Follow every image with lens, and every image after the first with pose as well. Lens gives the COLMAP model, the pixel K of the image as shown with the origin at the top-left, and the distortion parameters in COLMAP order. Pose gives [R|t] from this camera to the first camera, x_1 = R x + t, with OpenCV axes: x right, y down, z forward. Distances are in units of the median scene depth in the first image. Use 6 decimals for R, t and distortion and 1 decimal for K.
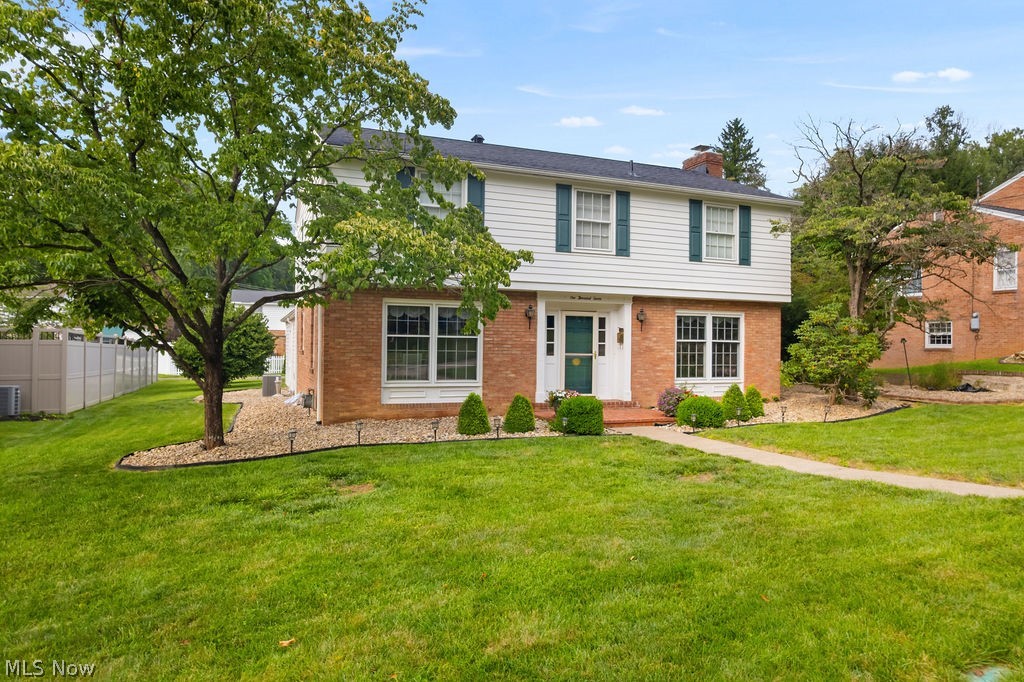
lens RADIAL K [[653.6, 0, 512.0], [0, 653.6, 341.0], [0, 0, 1]] dist [-0.072546, 0.063459]
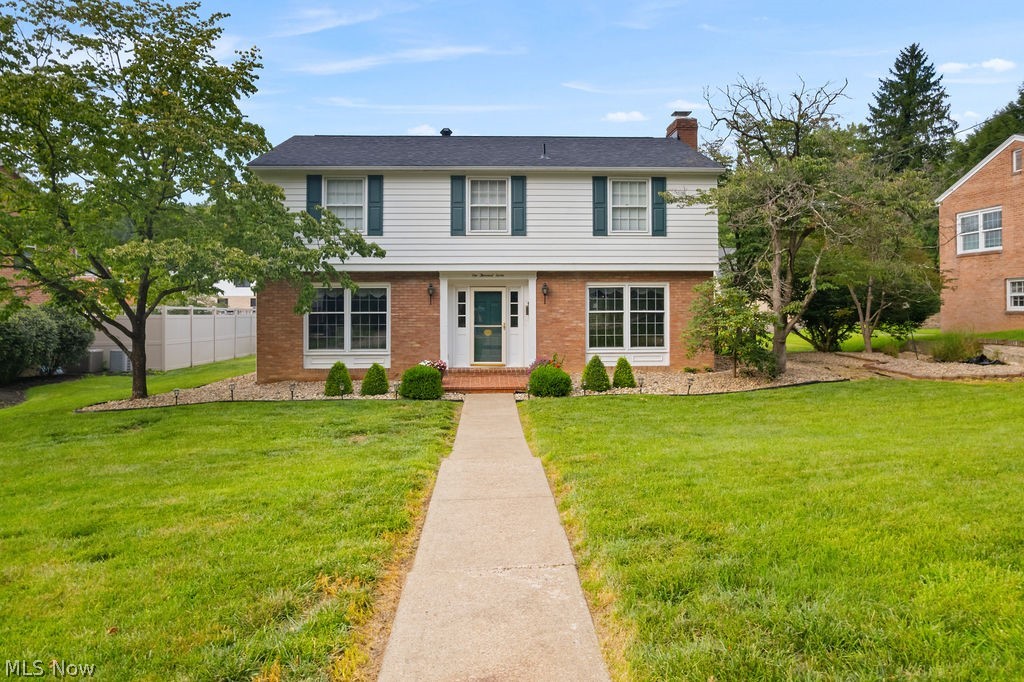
lens RADIAL K [[667.6, 0, 512.0], [0, 667.6, 298.8], [0, 0, 1]] dist [-0.036576, 0.003458]
pose [[0.945615, -0.018701, -0.324749, 0.501739], [0.017196, 0.999824, -0.007501, -0.016544], [0.324832, 0.001509, 0.945770, -0.054662]]
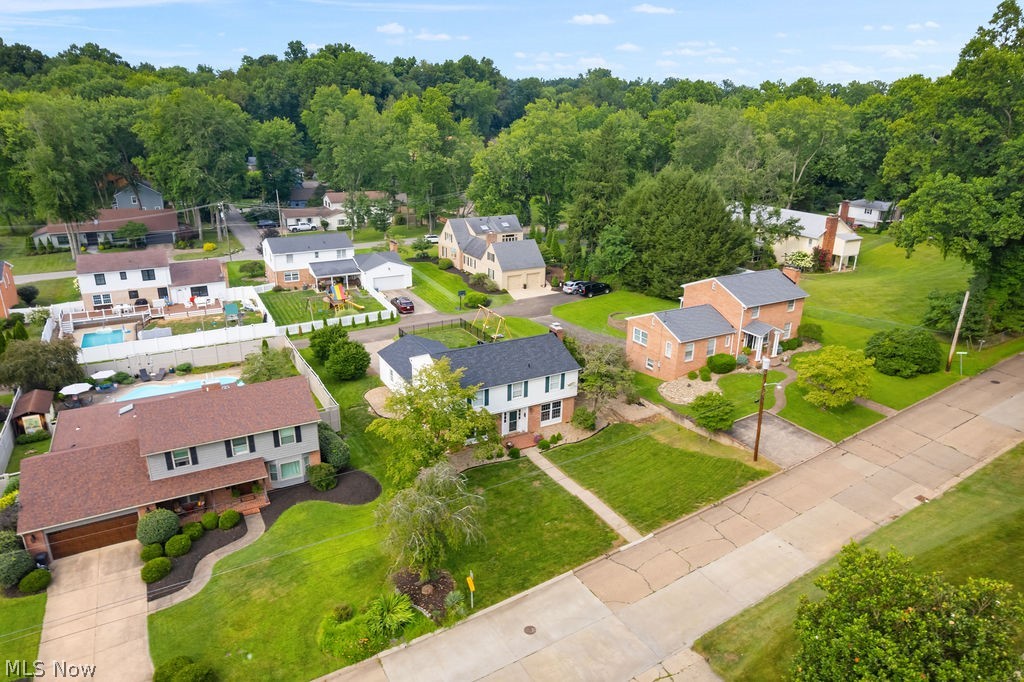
lens RADIAL K [[653.6, 0, 512.0], [0, 653.6, 341.0], [0, 0, 1]] dist [-0.072546, 0.063459]
pose [[0.991107, -0.035797, 0.128159, -0.336413], [-0.010758, 0.938423, 0.345320, -1.585787], [-0.132629, -0.343628, 0.929693, -2.109490]]
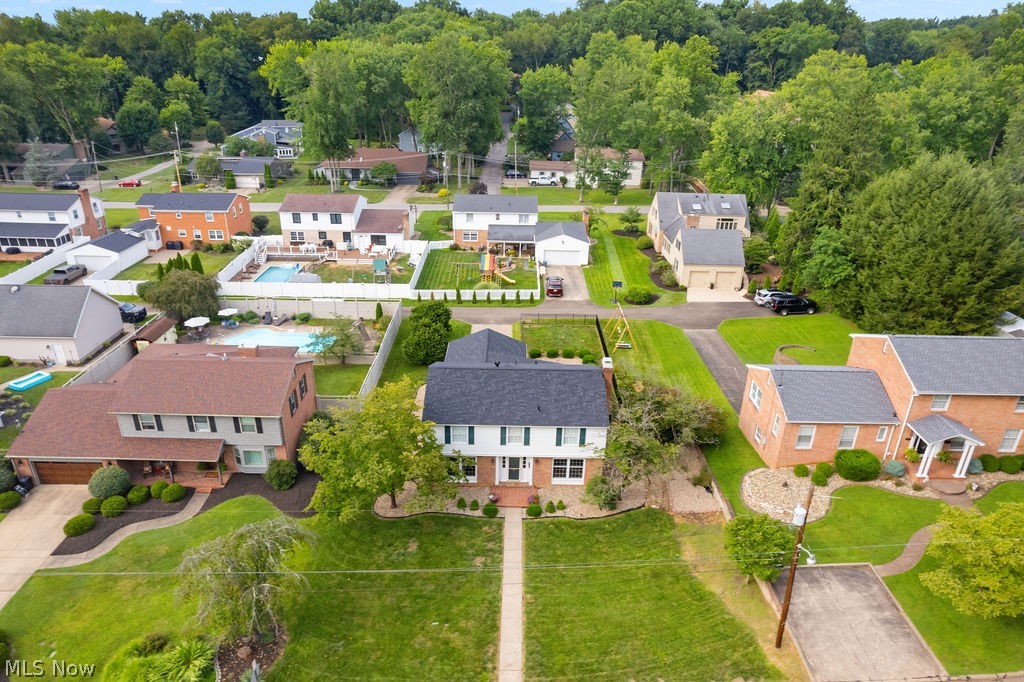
lens RADIAL K [[653.6, 0, 512.0], [0, 653.6, 341.0], [0, 0, 1]] dist [-0.072546, 0.063459]
pose [[0.927930, 0.162982, -0.335235, 0.946634], [-0.007579, 0.907410, 0.420177, -1.661391], [0.372677, -0.387354, 0.843249, -1.176457]]
